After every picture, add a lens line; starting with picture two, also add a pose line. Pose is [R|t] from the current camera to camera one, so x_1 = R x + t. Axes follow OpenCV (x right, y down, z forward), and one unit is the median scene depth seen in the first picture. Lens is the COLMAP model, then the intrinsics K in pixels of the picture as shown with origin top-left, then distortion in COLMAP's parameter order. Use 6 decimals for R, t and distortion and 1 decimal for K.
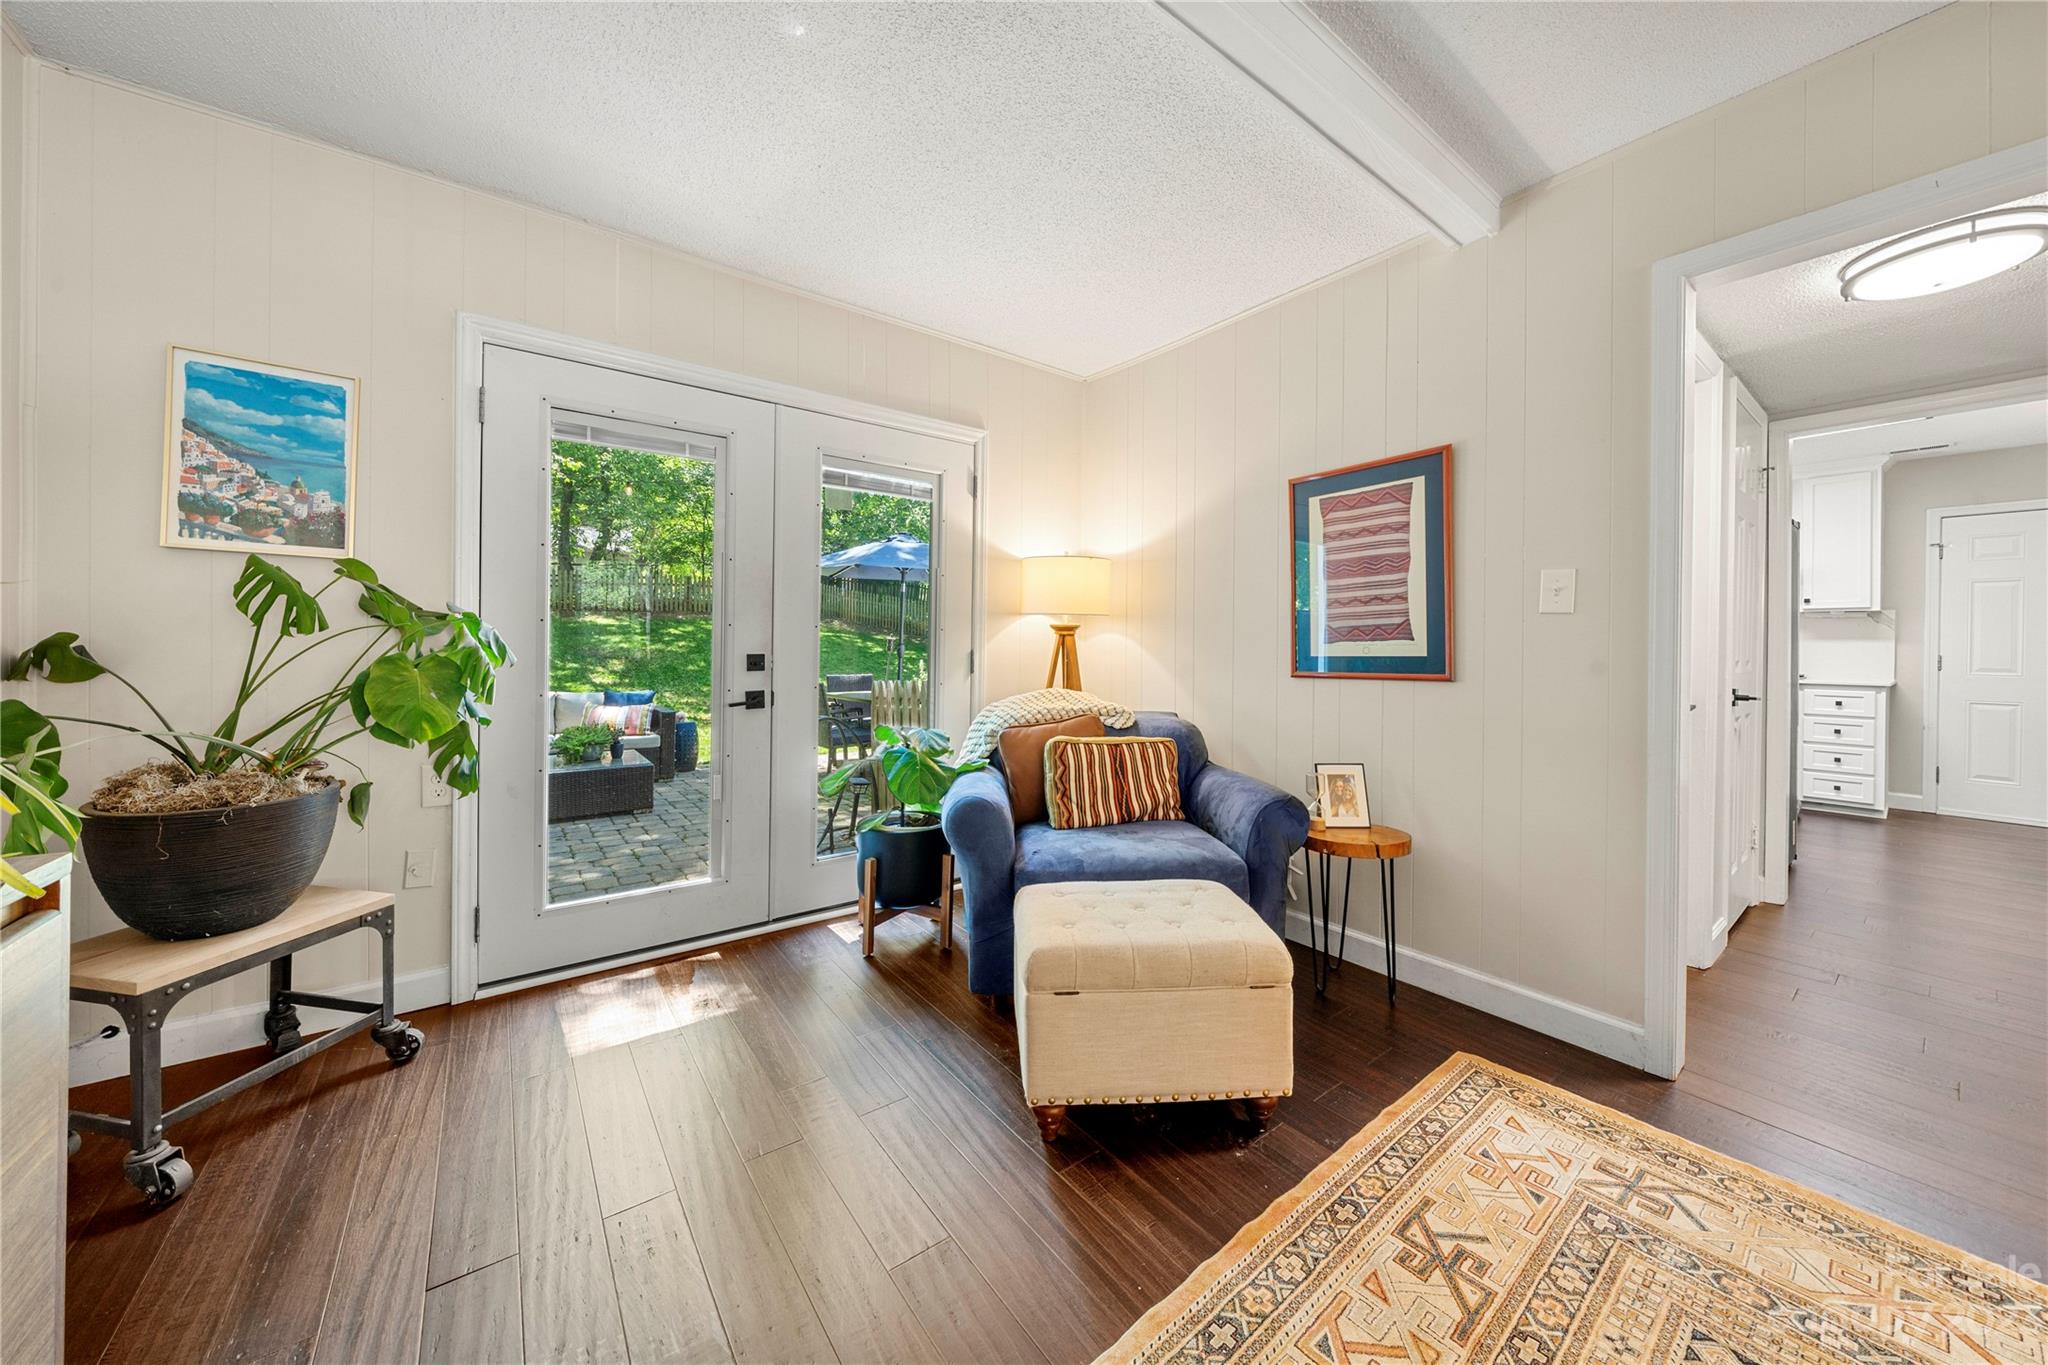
lens RADIAL K [[713.0, 0, 1028.7], [0, 713.0, 642.4], [0, 0, 1]] dist [-0.005954, 0.000168]
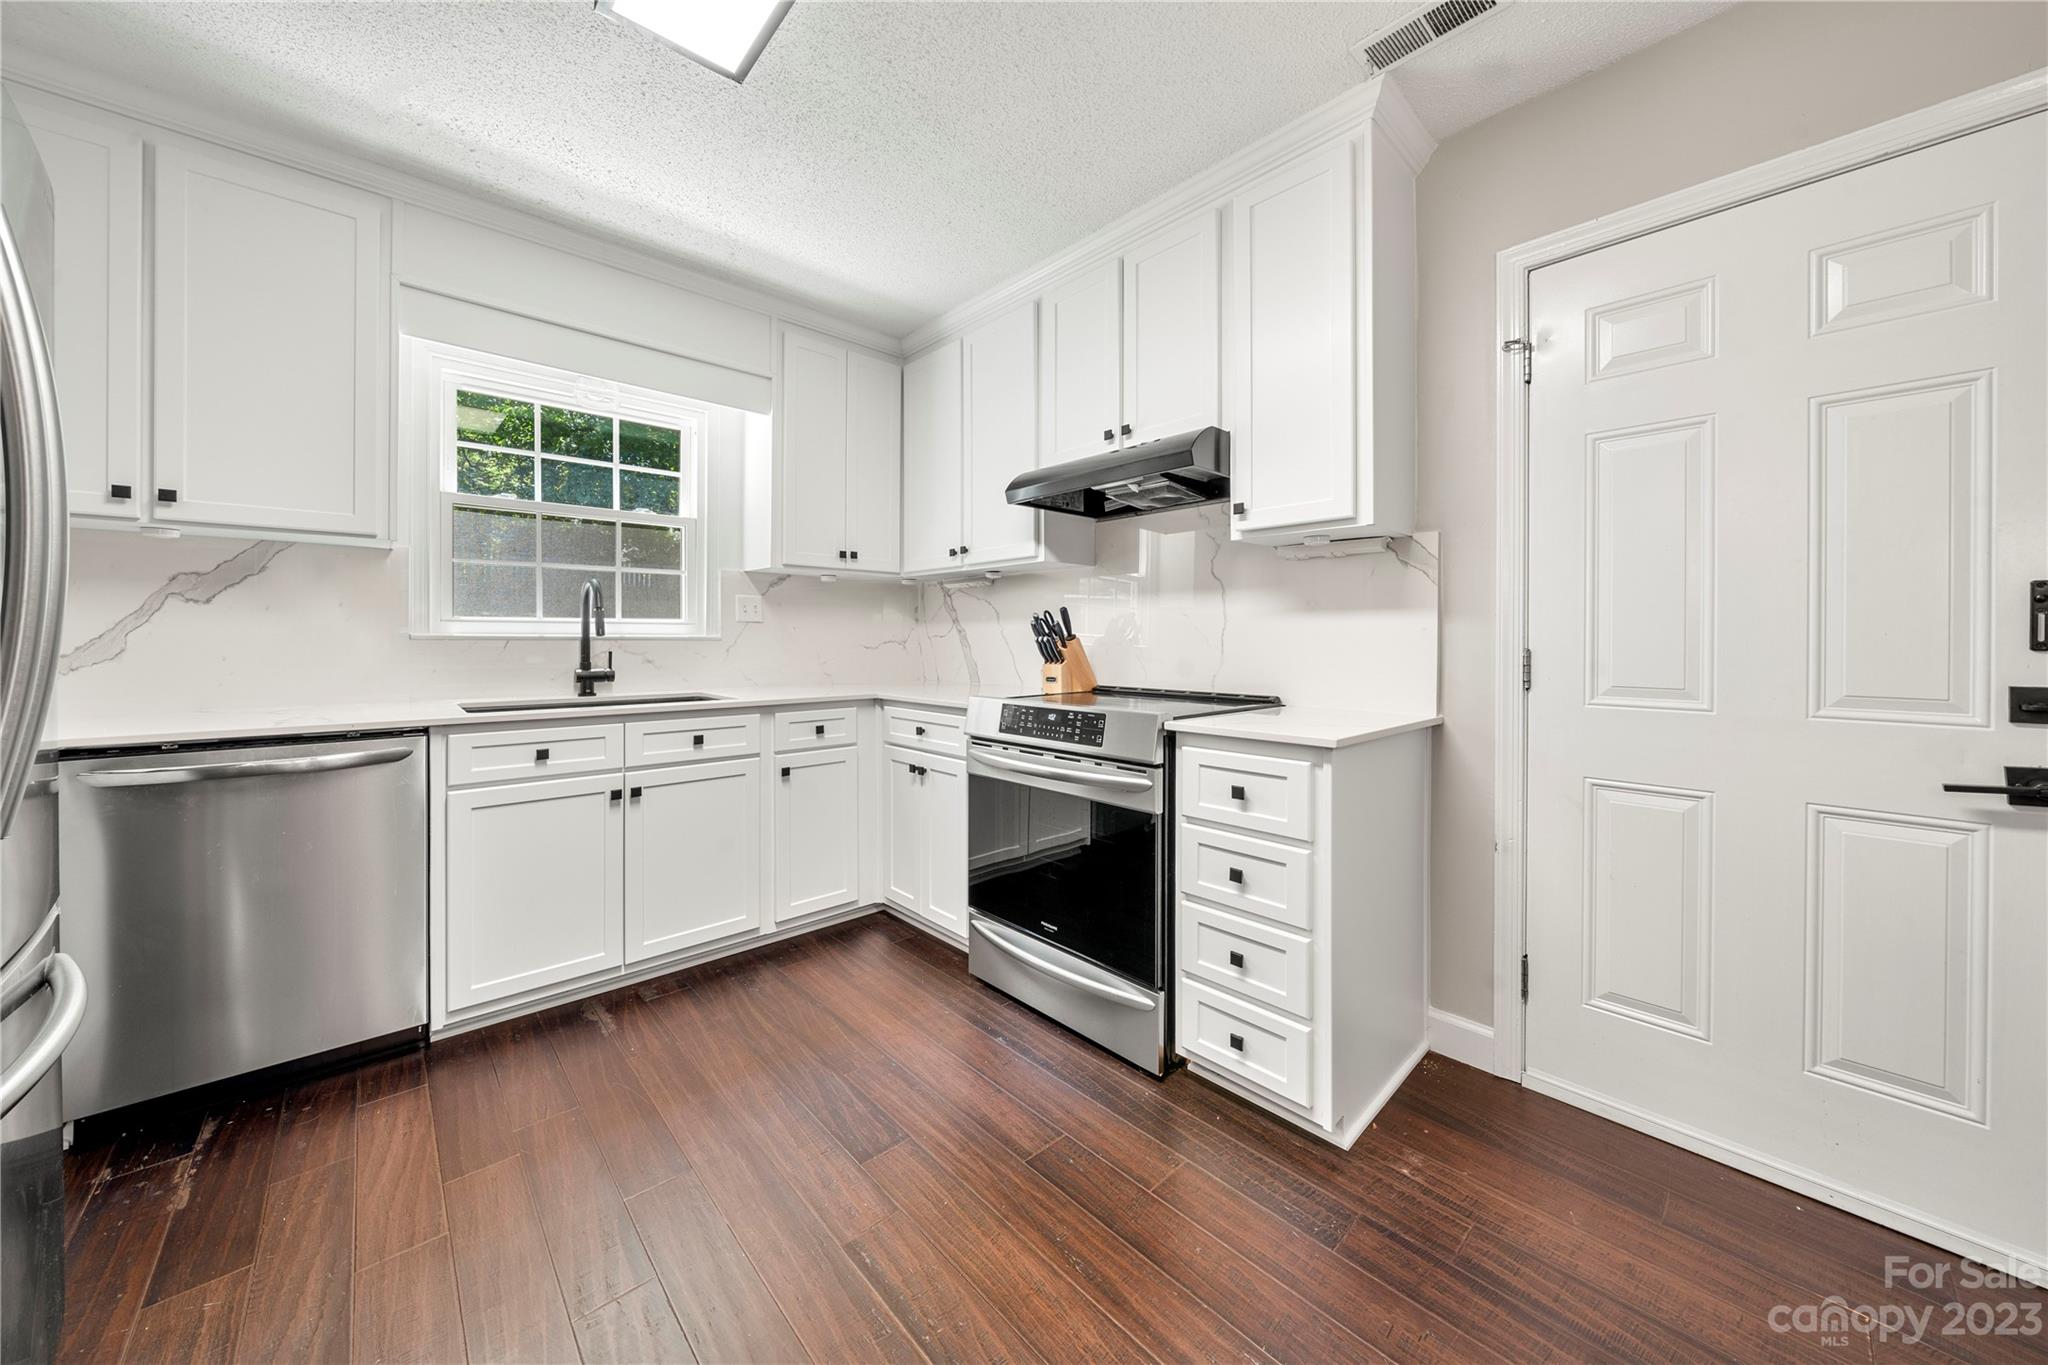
lens RADIAL K [[713.0, 0, 1008.8], [0, 713.0, 635.9], [0, 0, 1]] dist [-0.005954, 0.000168]
pose [[0.994465, -0.003065, 0.105023, 2.383847], [0.002936, 0.999995, 0.001381, 0.026396], [-0.105027, -0.001065, 0.994469, 1.604724]]
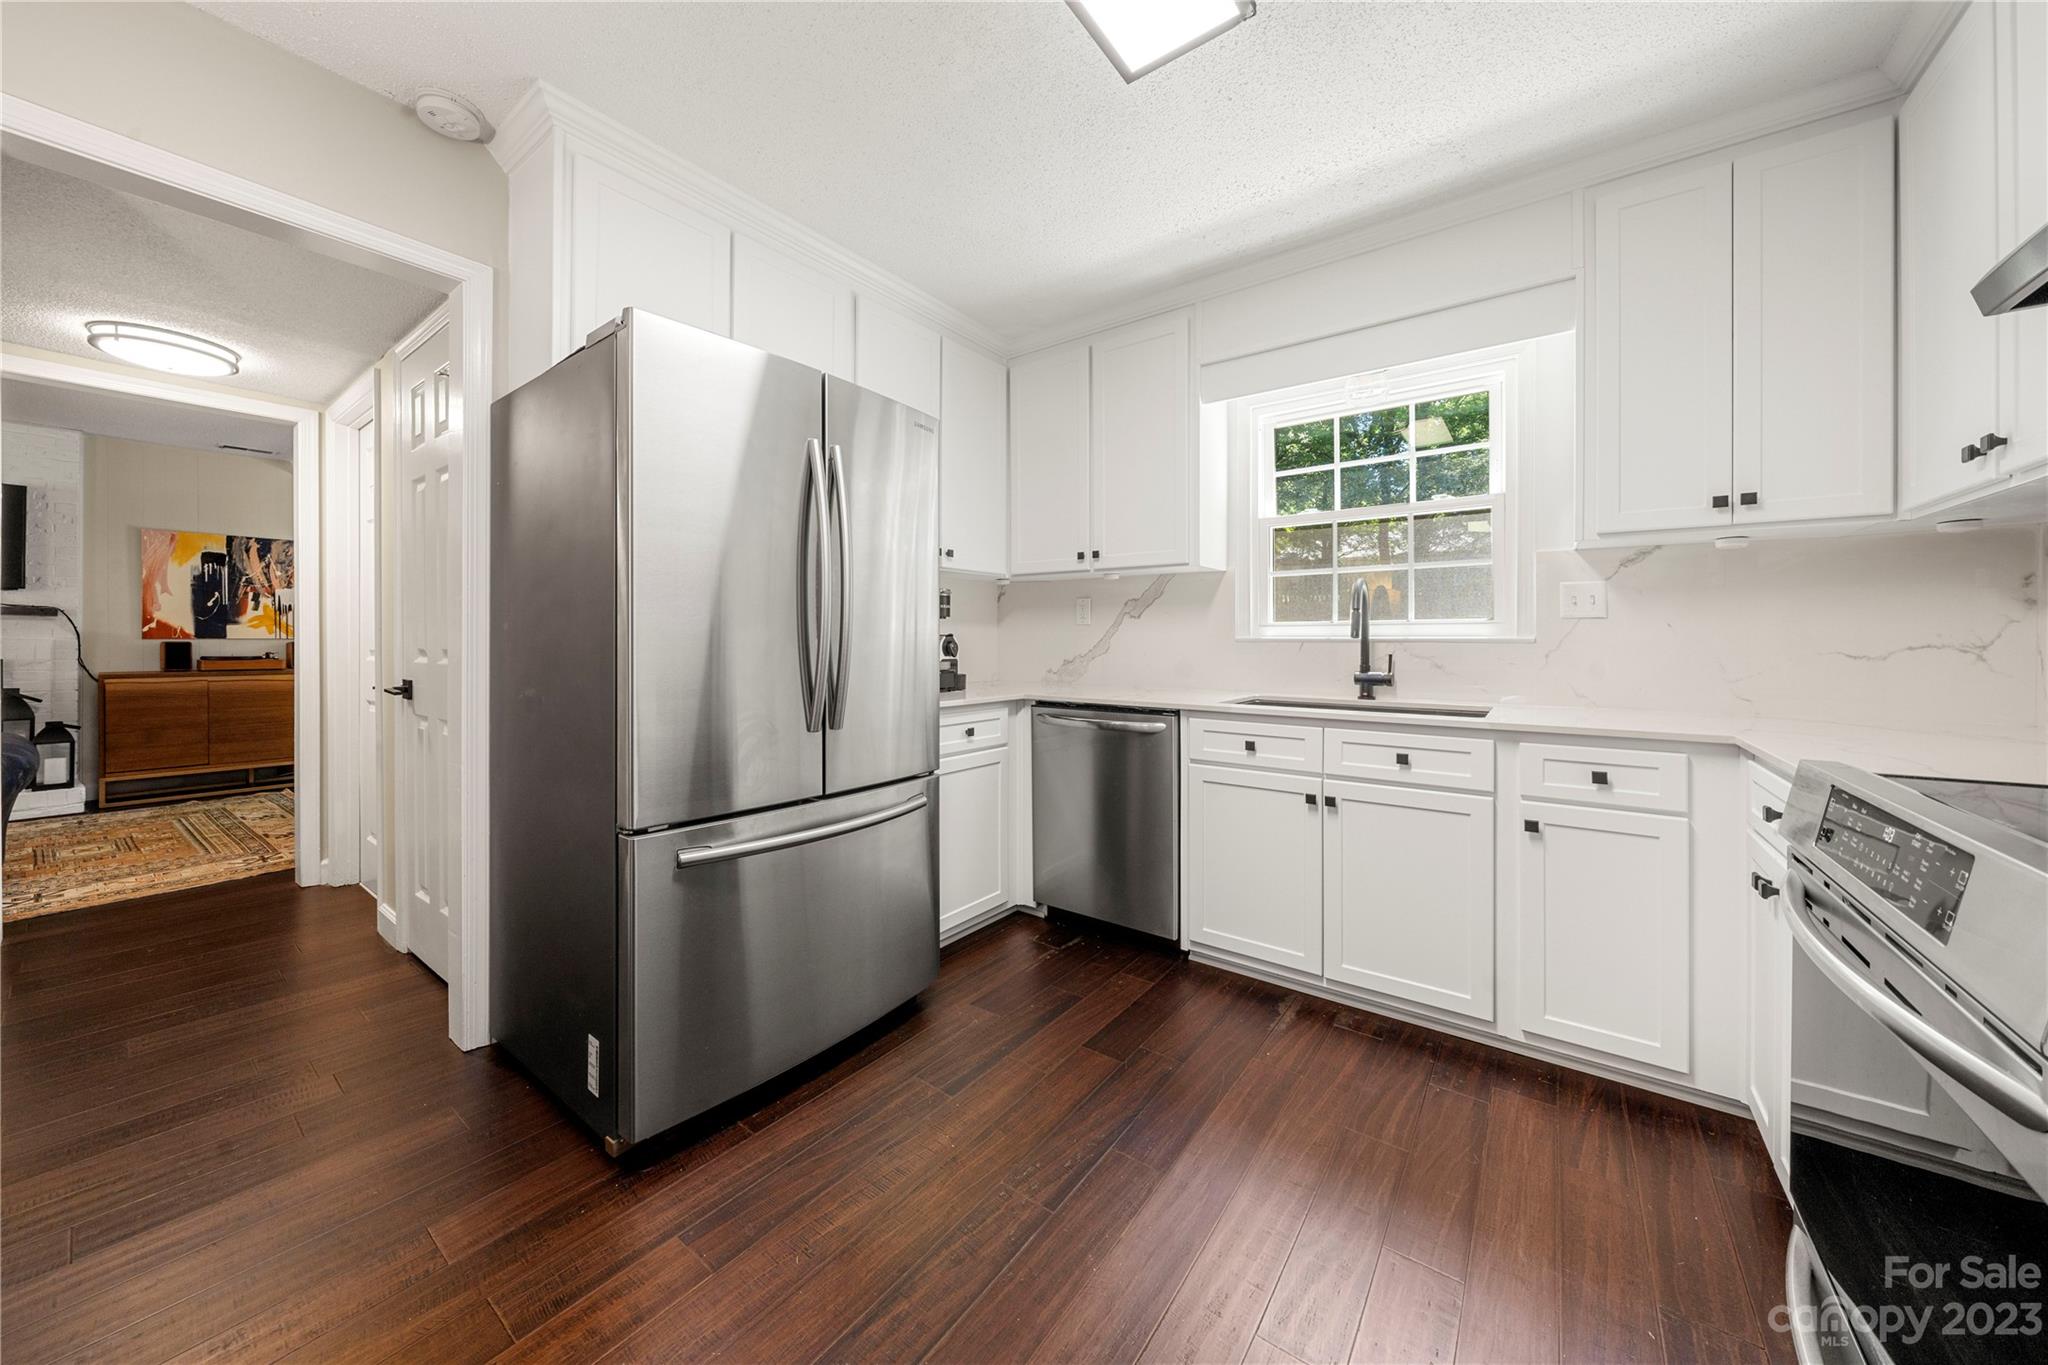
lens RADIAL K [[713.0, 0, 1028.0], [0, 713.0, 639.6], [0, 0, 1]] dist [-0.005954, 0.000168]
pose [[0.294638, -0.006760, -0.955585, 2.694144], [0.003631, 0.999976, -0.005954, 0.032064], [0.955602, -0.001716, 0.294656, 1.917900]]
